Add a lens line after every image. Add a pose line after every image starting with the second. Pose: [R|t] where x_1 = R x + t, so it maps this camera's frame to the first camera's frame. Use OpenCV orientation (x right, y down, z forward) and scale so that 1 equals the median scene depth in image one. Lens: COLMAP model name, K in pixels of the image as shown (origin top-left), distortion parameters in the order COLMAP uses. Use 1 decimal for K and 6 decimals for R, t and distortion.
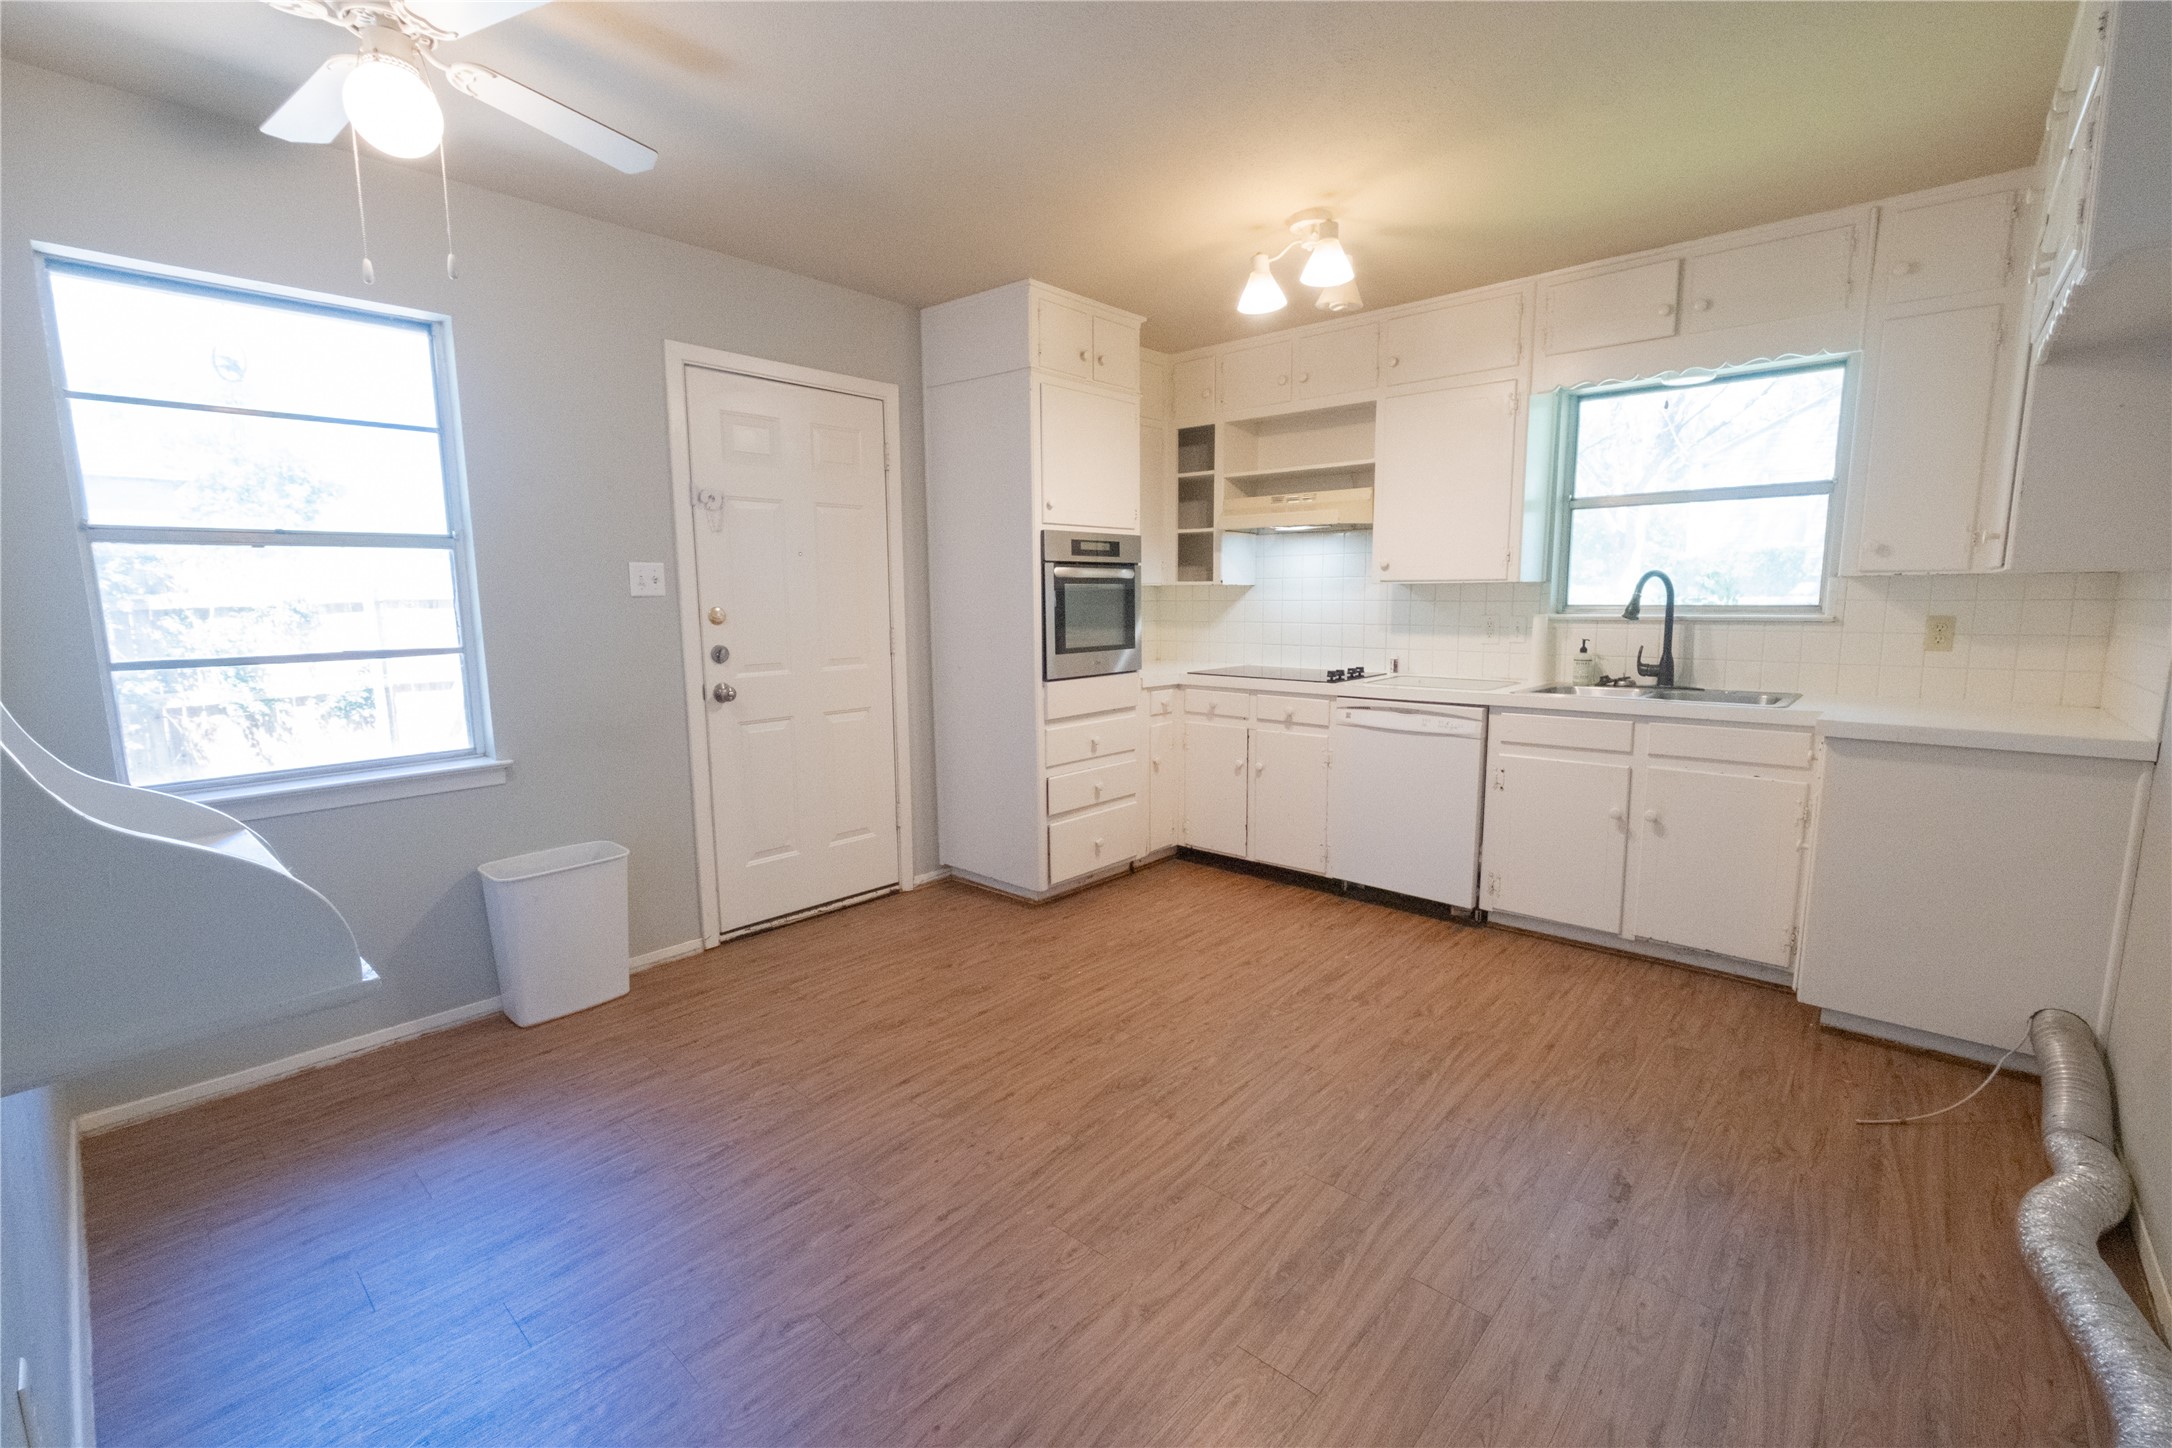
lens RADIAL K [[930.3, 0, 1085.1], [0, 930.3, 724.2], [0, 0, 1]] dist [-0.006902, -0.000205]
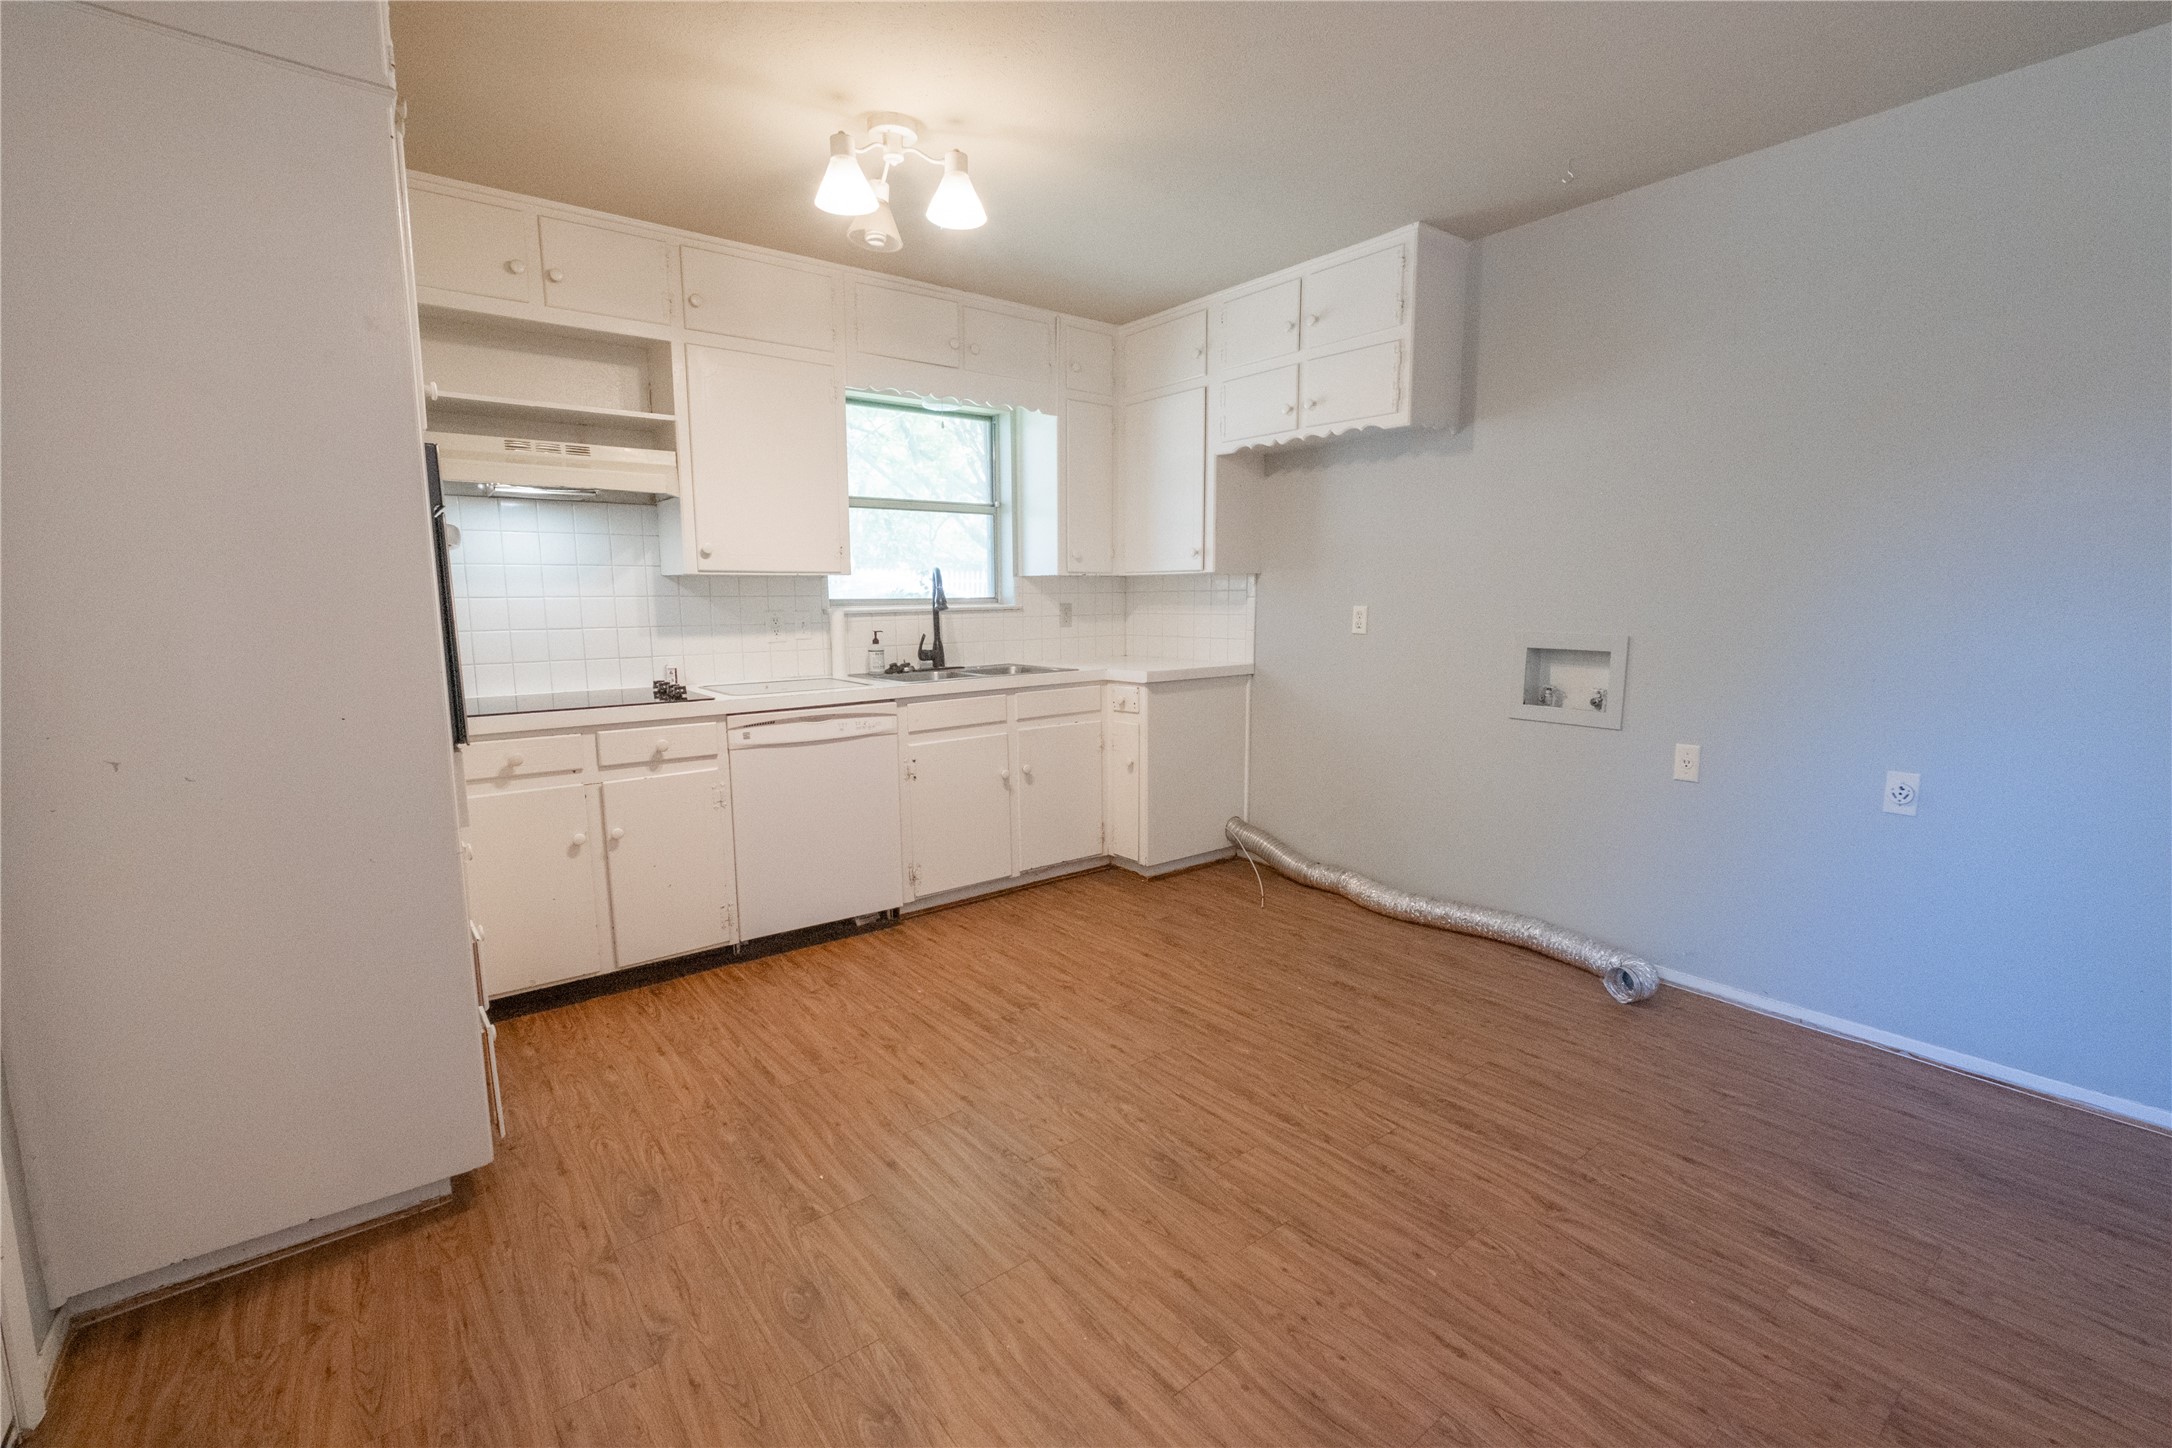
lens RADIAL K [[930.3, 0, 1106.8], [0, 930.3, 729.1], [0, 0, 1]] dist [-0.006902, -0.000205]
pose [[0.160086, -0.135248, 0.977794, -0.545027], [0.142406, 0.983371, 0.112704, -0.073822], [-0.976777, 0.121201, 0.176684, 0.658904]]
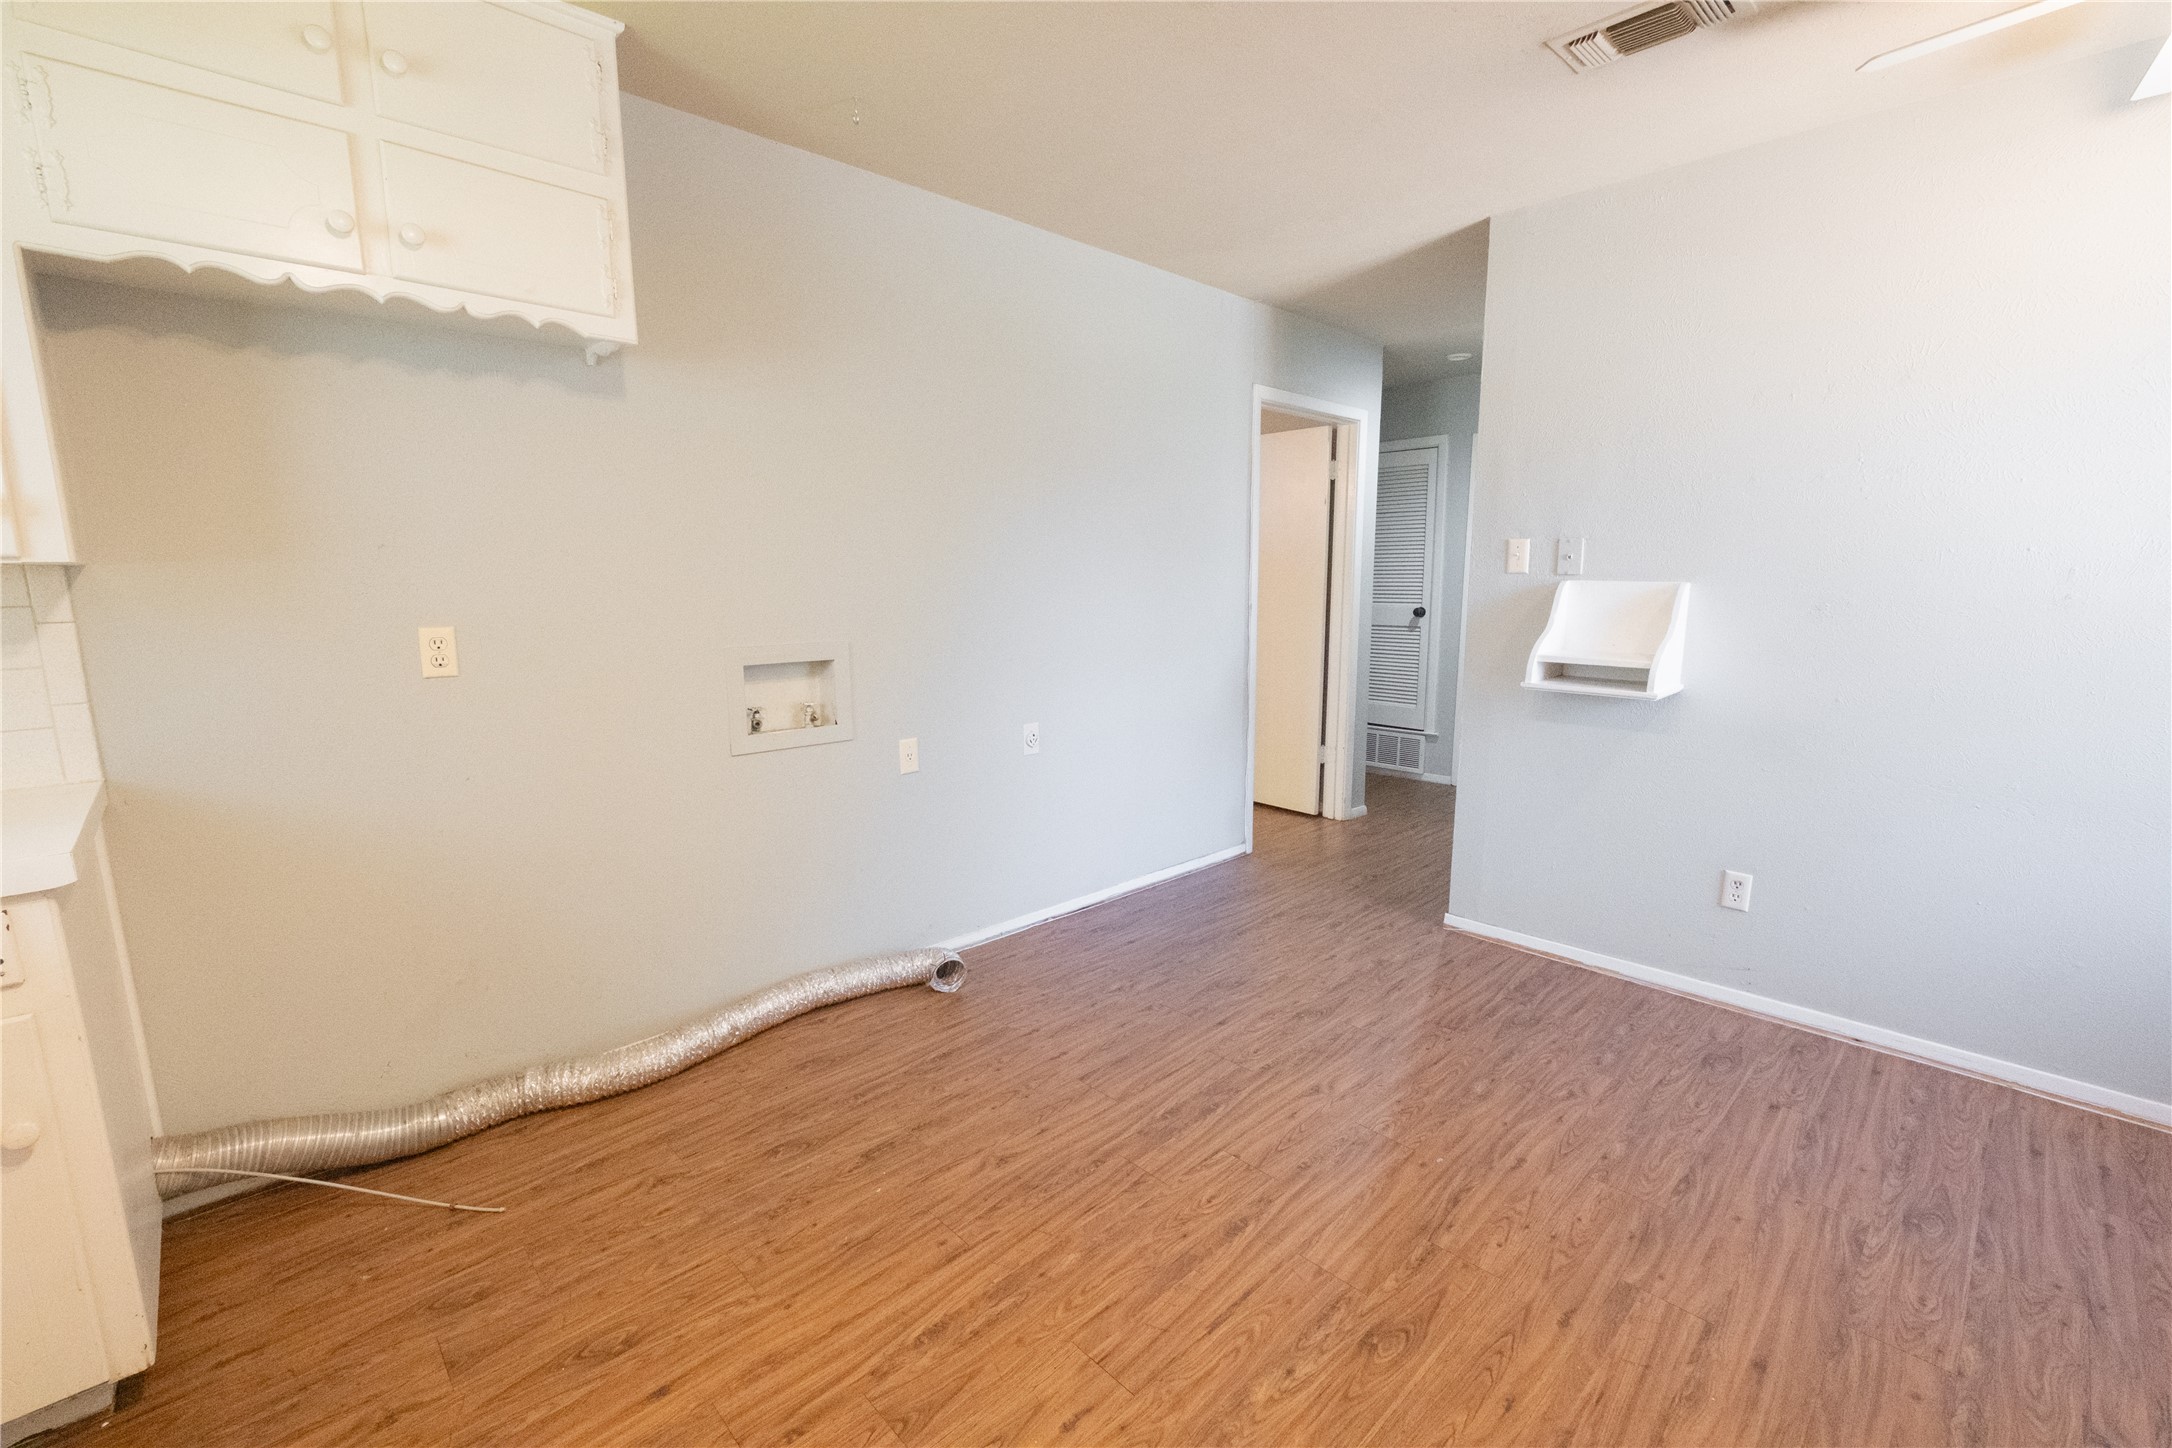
lens RADIAL K [[930.3, 0, 1088.8], [0, 930.3, 731.3], [0, 0, 1]] dist [-0.006902, -0.000205]
pose [[-0.997532, -0.000652, 0.070215, 0.163958], [0.020831, 0.952193, 0.304785, -0.169501], [-0.067057, 0.305496, -0.949829, 1.150773]]
